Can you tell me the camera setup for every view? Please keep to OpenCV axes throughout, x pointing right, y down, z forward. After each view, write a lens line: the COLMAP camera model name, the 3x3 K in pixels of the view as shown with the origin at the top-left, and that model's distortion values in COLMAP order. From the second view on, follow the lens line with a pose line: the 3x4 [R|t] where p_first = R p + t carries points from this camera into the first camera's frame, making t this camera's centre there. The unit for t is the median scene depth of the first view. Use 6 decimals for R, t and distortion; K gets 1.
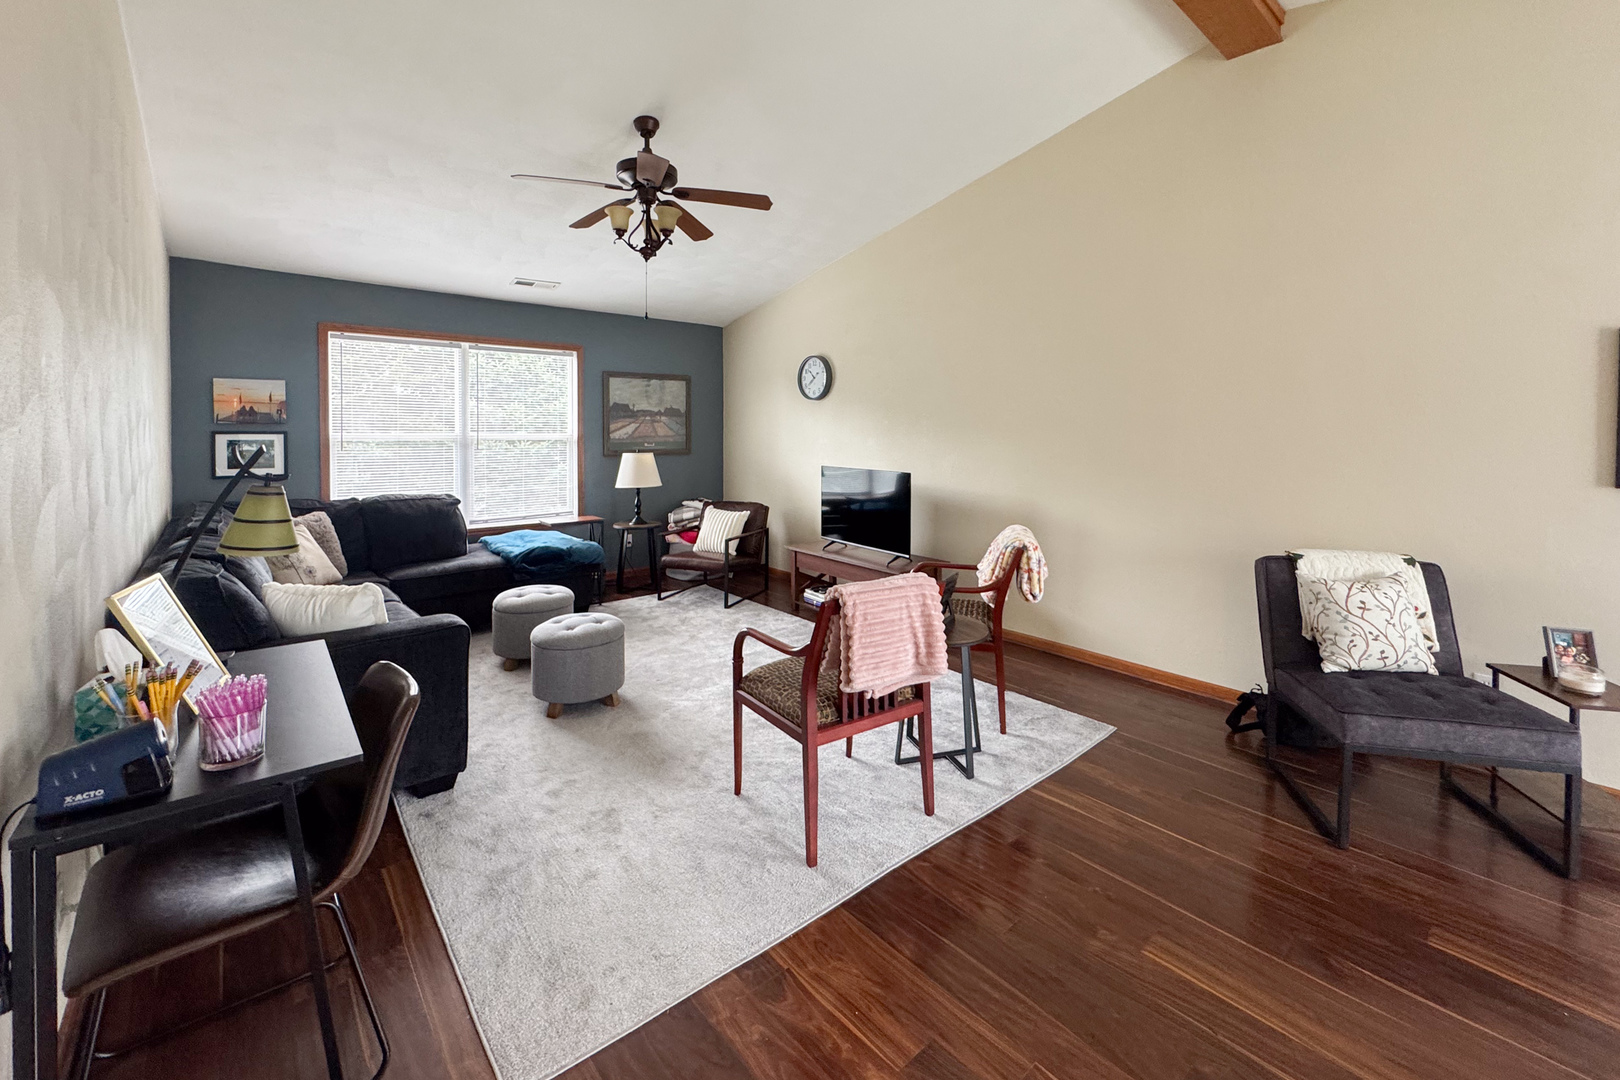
lens RADIAL K [[734.7, 0, 810.1], [0, 734.7, 428.3], [0, 0, 1]] dist [-0.001729, -0.000069]
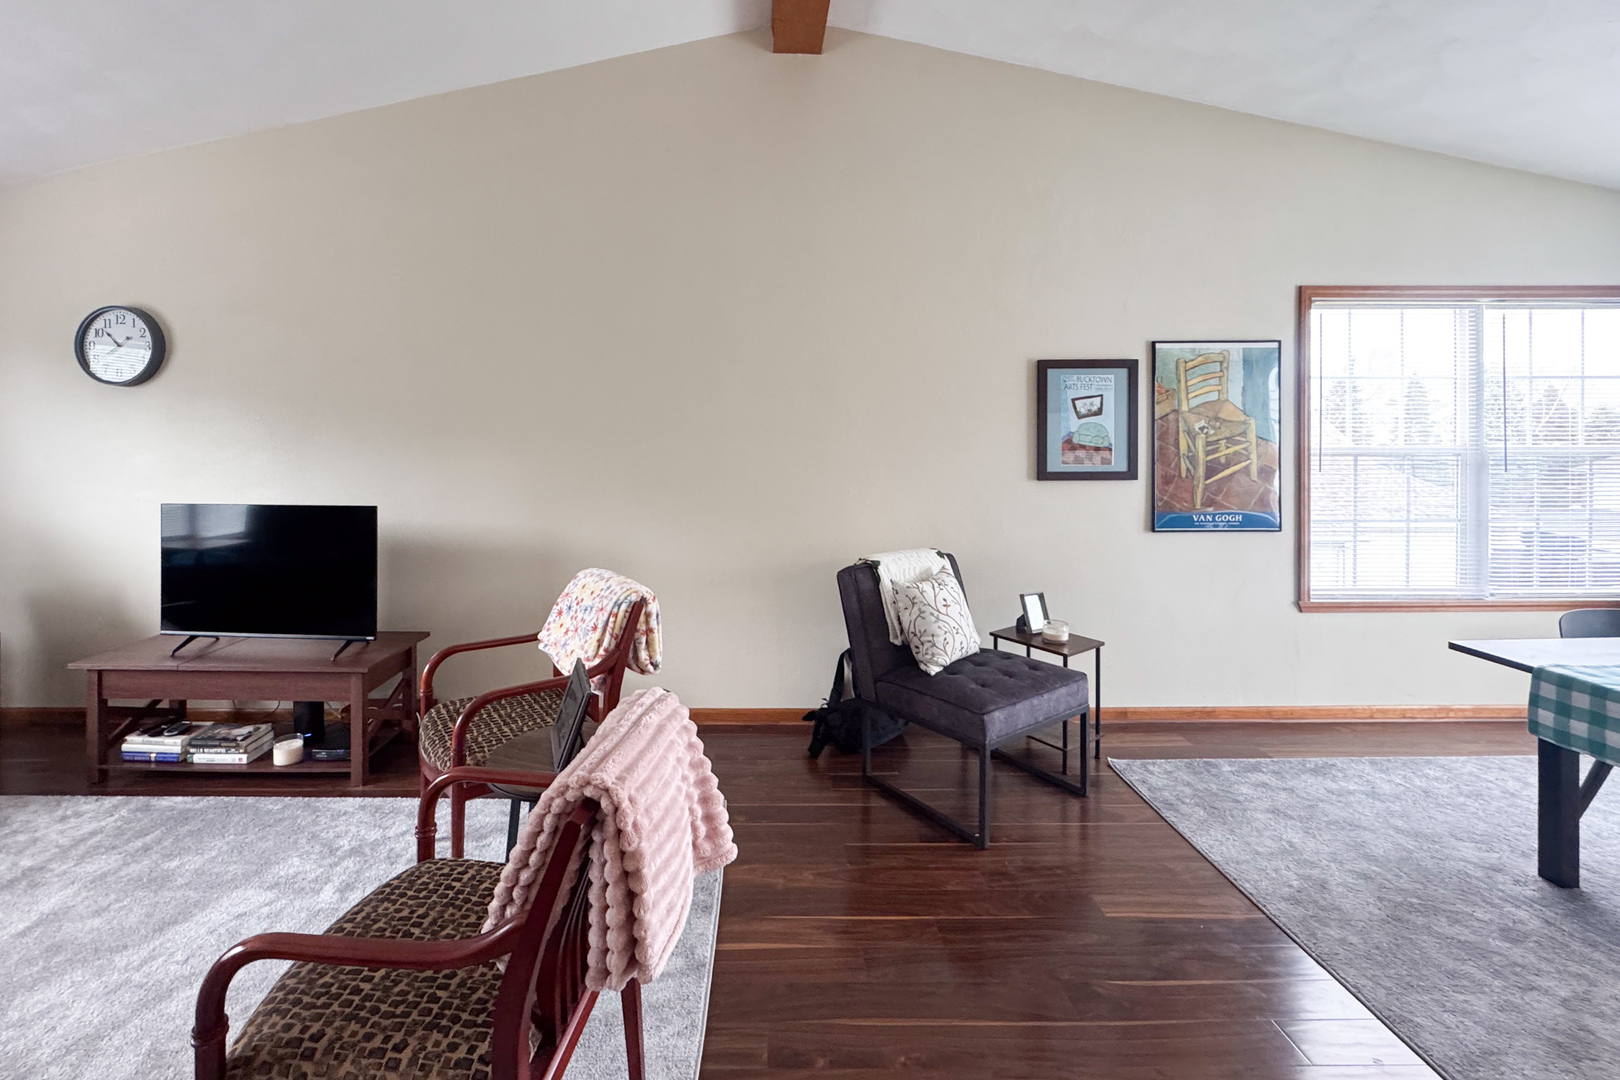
lens RADIAL K [[734.7, 0, 810.1], [0, 734.7, 428.3], [0, 0, 1]] dist [-0.001729, -0.000069]
pose [[0.626356, 0.005819, 0.779515, -0.170349], [0.001017, 0.999965, -0.008282, -0.001747], [-0.779536, 0.005981, 0.626328, 0.417029]]
